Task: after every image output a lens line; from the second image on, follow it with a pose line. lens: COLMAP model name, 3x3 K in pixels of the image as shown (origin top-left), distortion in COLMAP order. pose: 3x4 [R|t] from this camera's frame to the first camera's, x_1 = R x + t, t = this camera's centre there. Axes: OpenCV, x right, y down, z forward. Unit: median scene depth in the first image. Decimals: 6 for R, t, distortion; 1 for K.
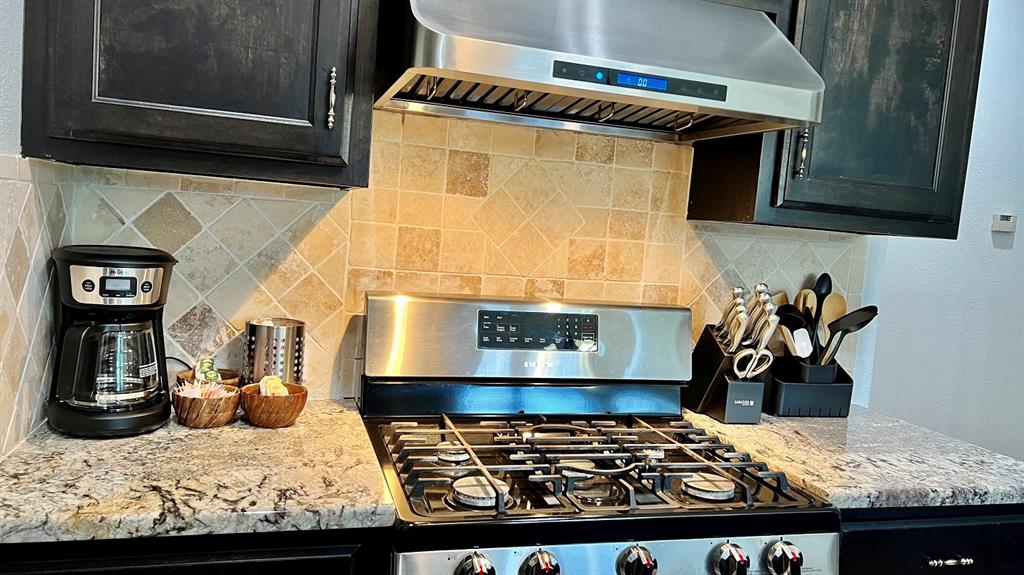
lens RADIAL K [[781.9, 0, 512.4], [0, 781.9, 287.4], [0, 0, 1]] dist [-0.001512, -0.000037]
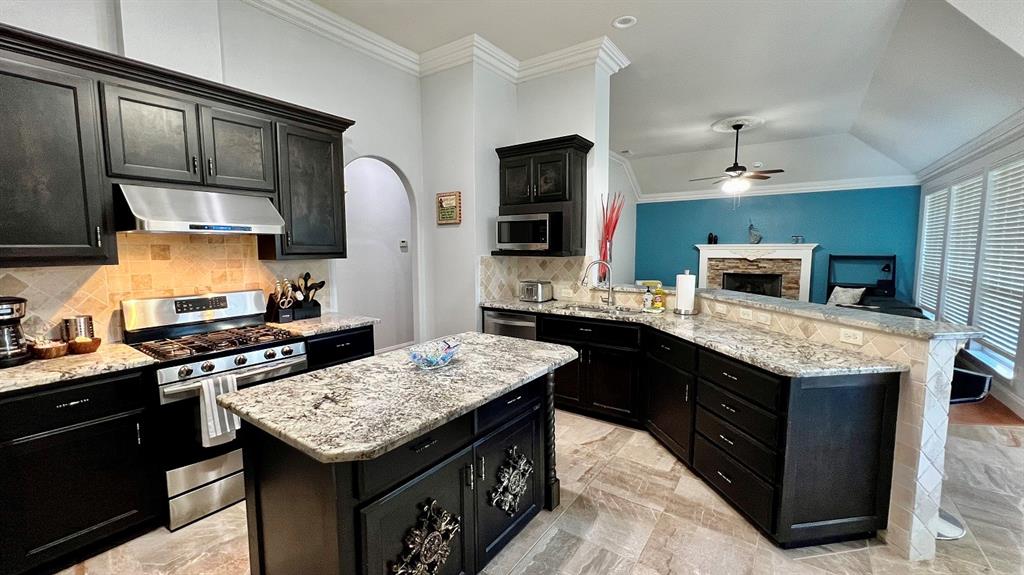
lens RADIAL K [[408.9, 0, 510.0], [0, 408.9, 284.8], [0, 0, 1]] dist [-0.002531, 0.000866]
pose [[0.788914, -0.137331, 0.598962, 0.039773], [0.115640, 0.990472, 0.074783, 0.002336], [-0.603525, 0.010267, 0.797278, -0.947578]]
